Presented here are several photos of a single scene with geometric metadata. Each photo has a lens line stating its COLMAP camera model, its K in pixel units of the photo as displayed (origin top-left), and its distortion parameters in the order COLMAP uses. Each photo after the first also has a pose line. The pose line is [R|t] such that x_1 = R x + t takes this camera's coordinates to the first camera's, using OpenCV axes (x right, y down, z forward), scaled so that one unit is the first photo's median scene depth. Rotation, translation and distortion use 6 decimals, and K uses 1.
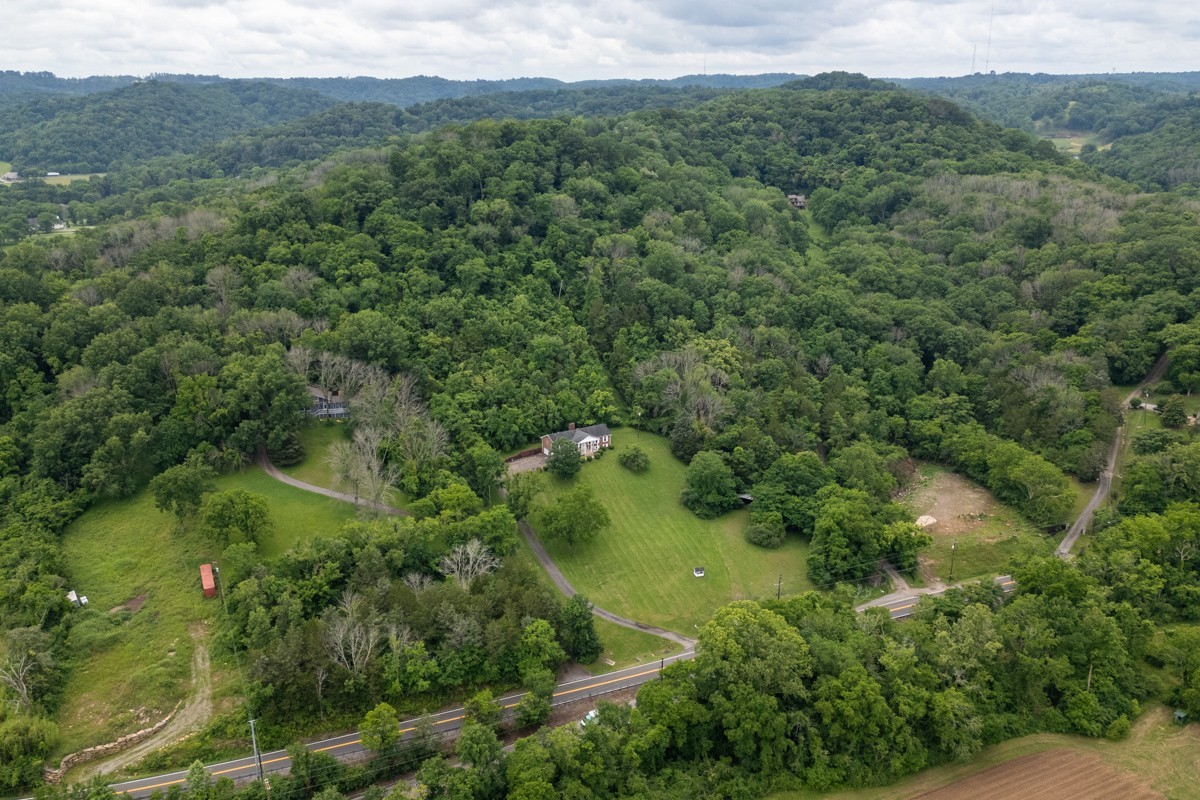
lens RADIAL K [[981.5, 0, 560.2], [0, 981.5, 408.1], [0, 0, 1]] dist [0.066149, -0.065696]
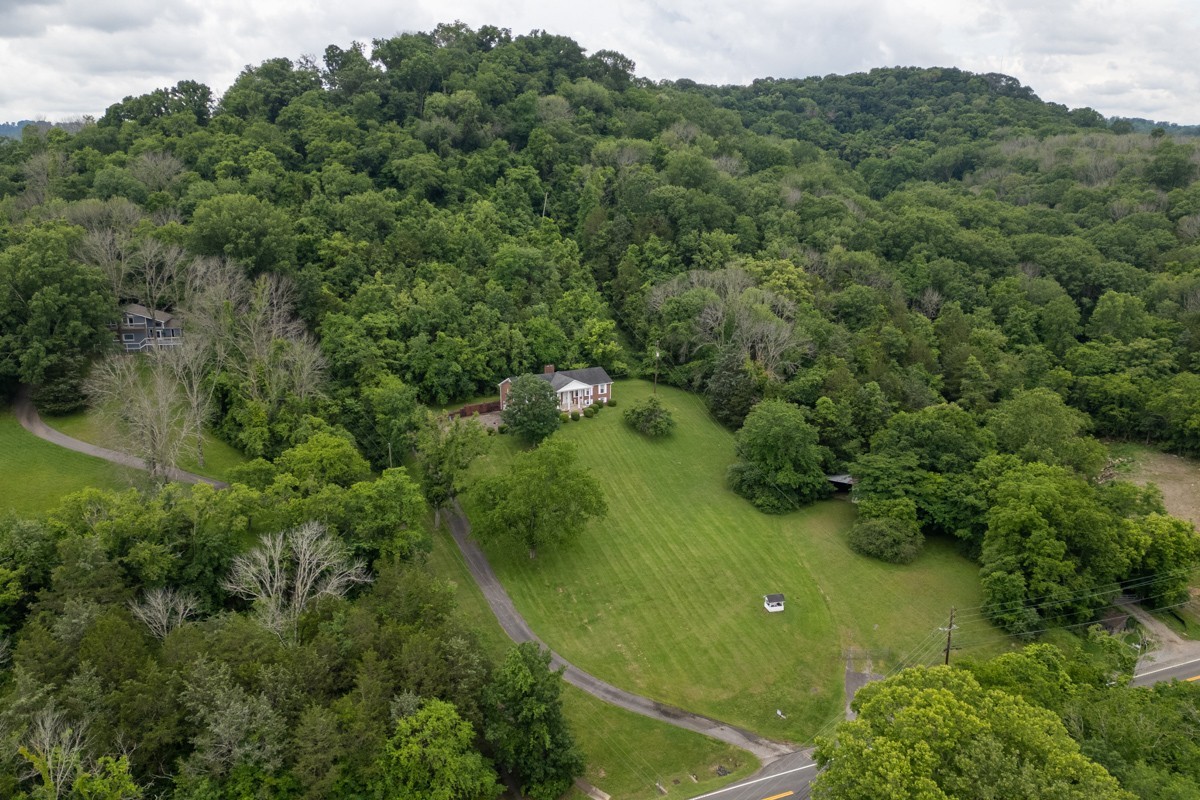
lens RADIAL K [[981.5, 0, 565.5], [0, 981.5, 406.7], [0, 0, 1]] dist [0.066149, -0.065696]
pose [[0.999895, 0.014400, -0.001714, 0.022857], [-0.014464, 0.998831, -0.046114, 0.068408], [0.001048, 0.046134, 0.998935, 0.366062]]
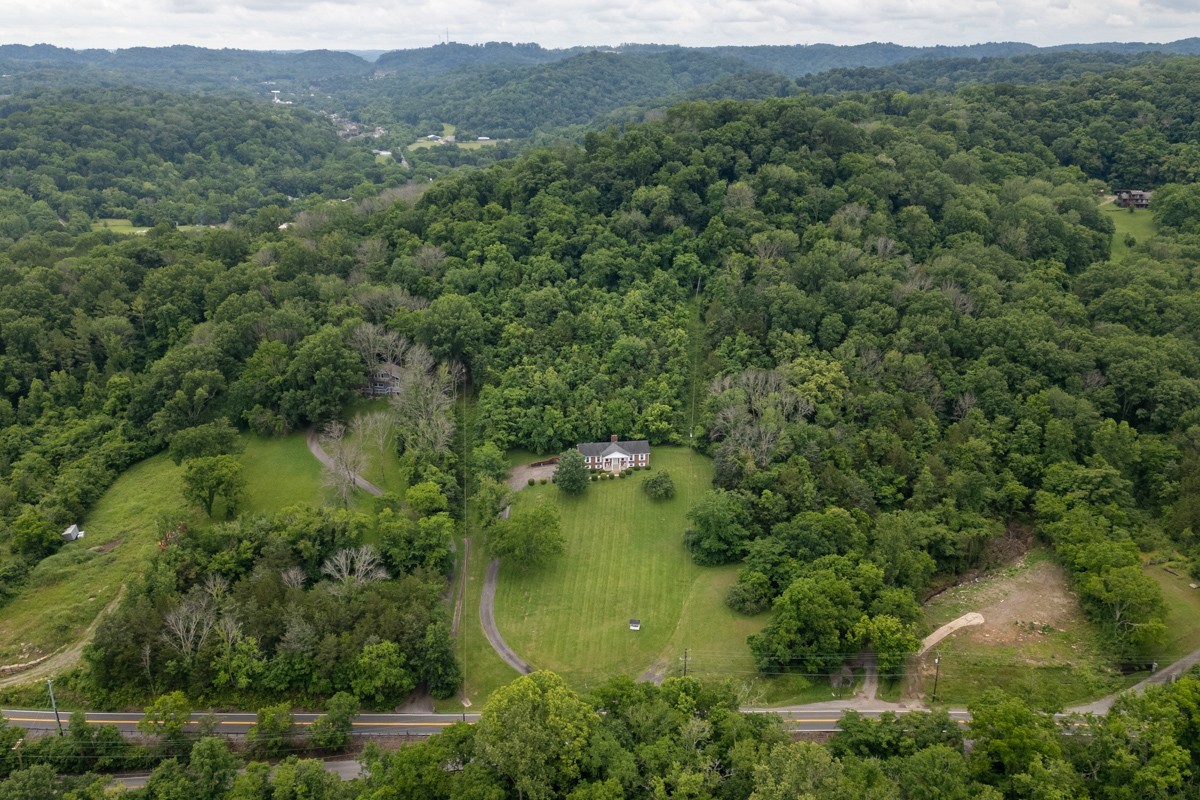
lens RADIAL K [[981.5, 0, 577.6], [0, 981.5, 404.4], [0, 0, 1]] dist [0.066149, -0.065696]
pose [[0.920900, 0.128725, -0.367932, 0.306971], [-0.119329, 0.991680, 0.048280, -0.052225], [0.371086, -0.000556, 0.928598, 0.121165]]
